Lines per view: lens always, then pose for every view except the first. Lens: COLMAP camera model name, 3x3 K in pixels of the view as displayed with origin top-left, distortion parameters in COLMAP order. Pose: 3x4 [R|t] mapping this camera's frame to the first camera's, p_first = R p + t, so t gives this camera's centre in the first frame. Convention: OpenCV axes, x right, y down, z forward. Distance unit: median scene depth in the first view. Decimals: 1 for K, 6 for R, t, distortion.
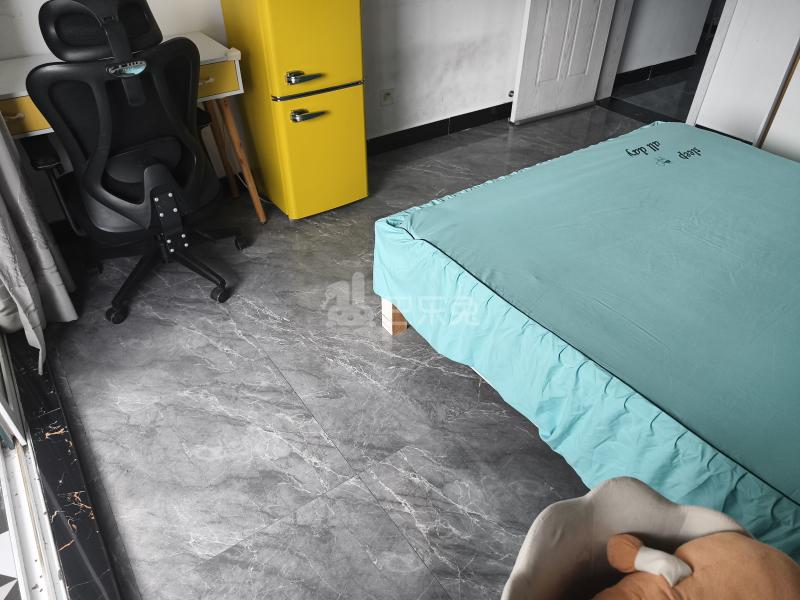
lens RADIAL K [[559.2, 0, 403.0], [0, 559.2, 305.0], [0, 0, 1]] dist [0.004587, -0.000459]
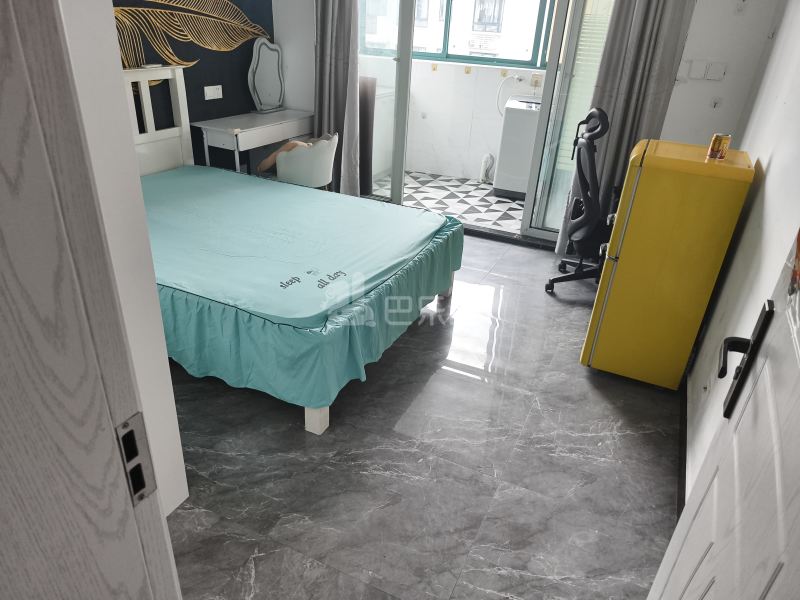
lens RADIAL K [[559.2, 0, 403.0], [0, 559.2, 305.0], [0, 0, 1]] dist [0.004587, -0.000459]
pose [[-0.866729, 0.172886, -0.467858, 0.990956], [-0.363284, 0.423918, 0.829649, -1.443067], [0.341769, 0.889047, -0.304615, 1.713902]]
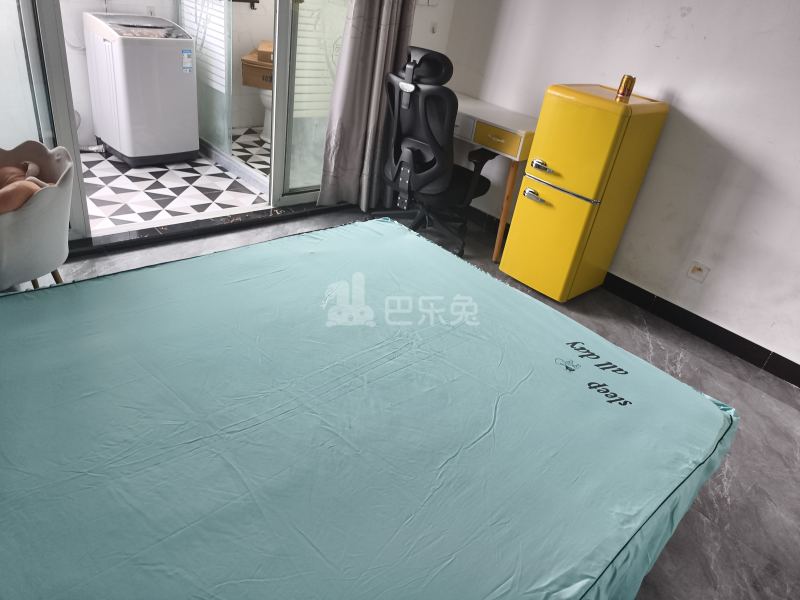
lens RADIAL K [[561.6, 0, 415.9], [0, 561.6, 295.9], [0, 0, 1]] dist [-0.000822, -0.001026]
pose [[0.141718, 0.502160, -0.853084, 1.224491], [-0.731959, 0.633345, 0.251216, -0.418989], [0.666447, 0.588820, 0.457317, 0.524623]]
